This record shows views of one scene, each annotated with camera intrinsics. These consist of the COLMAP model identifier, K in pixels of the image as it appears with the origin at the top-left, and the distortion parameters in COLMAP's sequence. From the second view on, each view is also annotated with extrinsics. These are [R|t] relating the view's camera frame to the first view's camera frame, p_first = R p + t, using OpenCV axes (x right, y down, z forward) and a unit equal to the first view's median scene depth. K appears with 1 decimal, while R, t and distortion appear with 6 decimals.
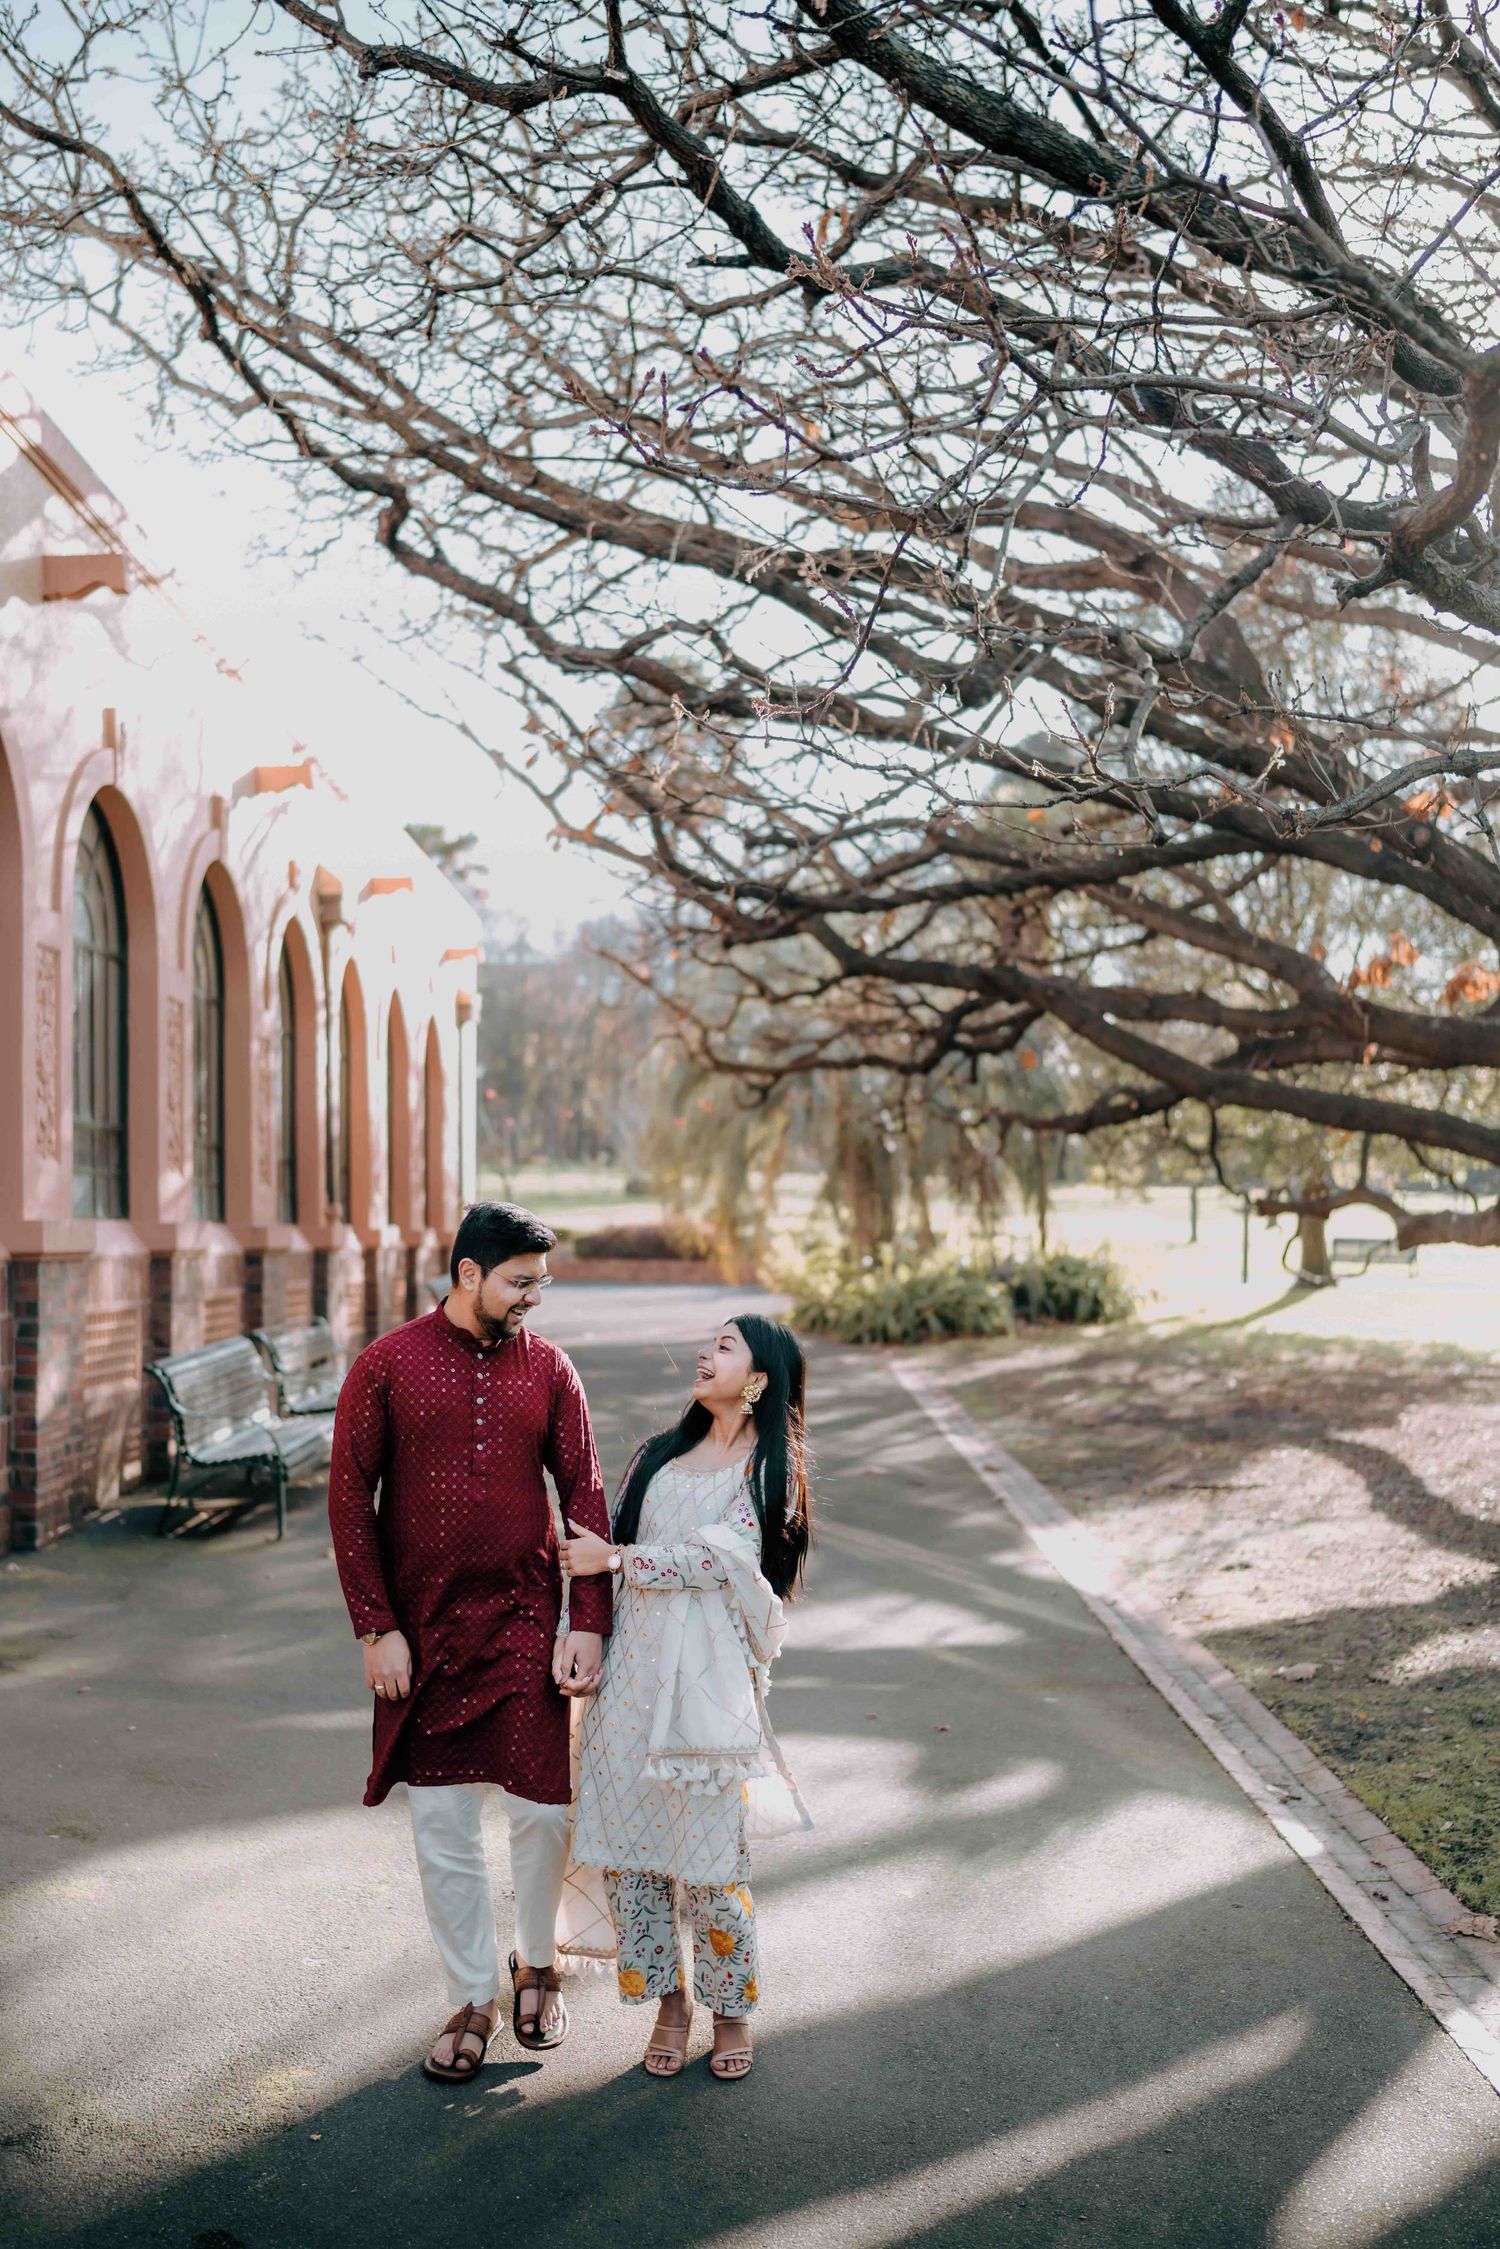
lens RADIAL K [[2094.9, 0, 750.0], [0, 2094.9, 1124.5], [0, 0, 1]] dist [-0.192954, 0.193369]
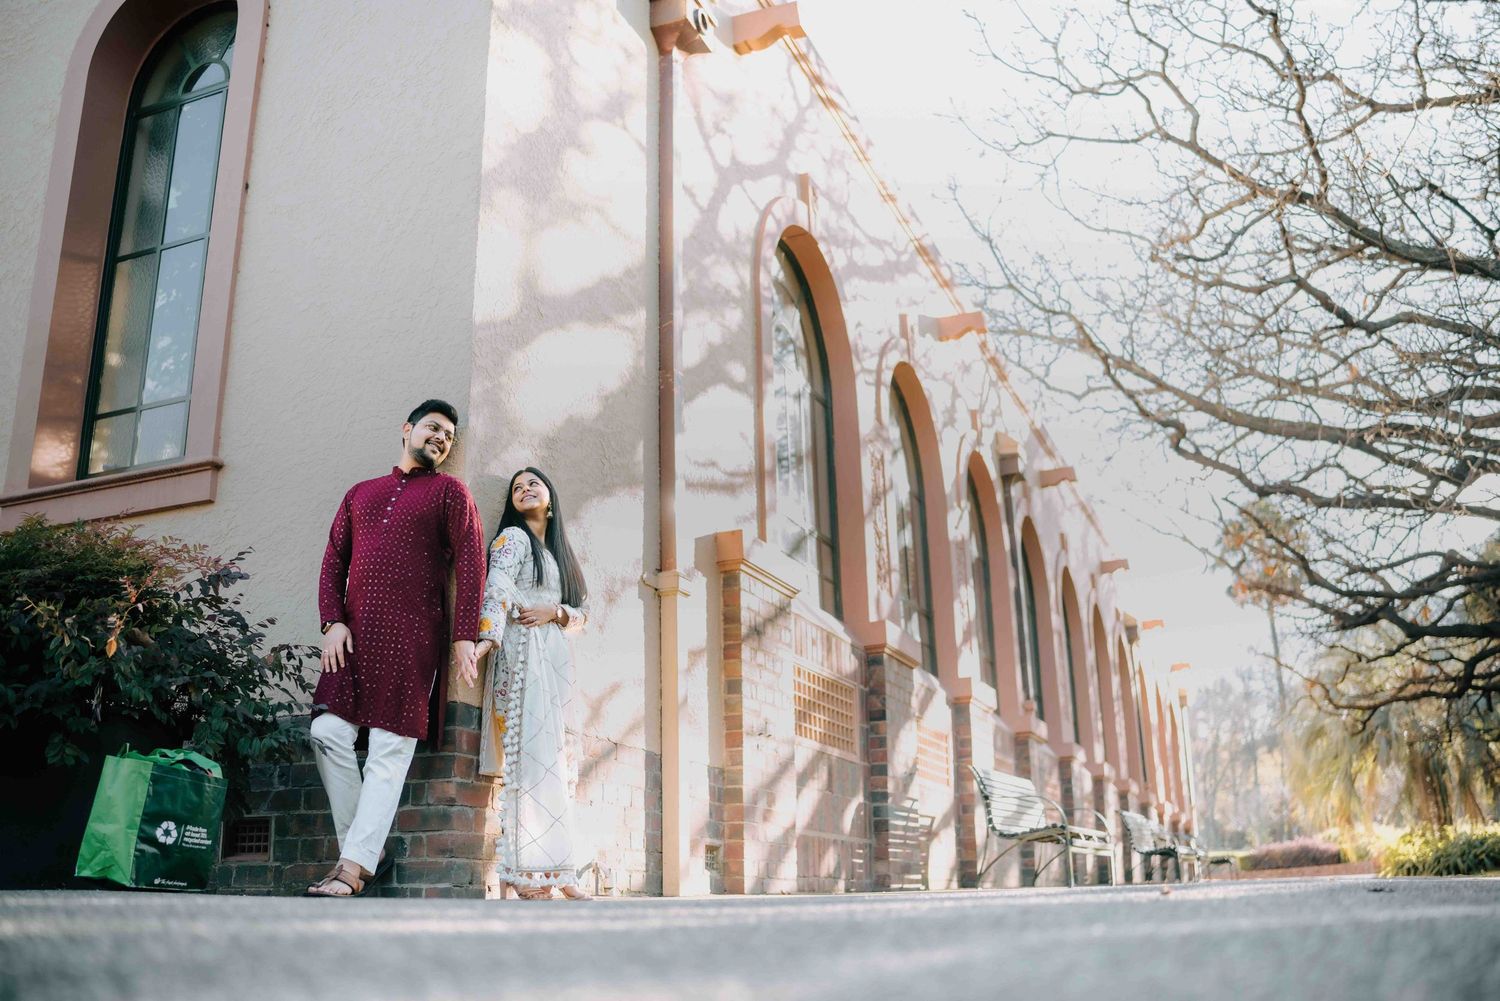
lens RADIAL K [[1397.2, 0, 750.0], [0, 1397.2, 500.5], [0, 0, 1]] dist [-0.192954, 0.193369]
pose [[0.922446, -0.124646, -0.365453, -0.059906], [0.032627, 0.968240, -0.247885, 0.127973], [0.384744, 0.216737, 0.897216, -0.508631]]
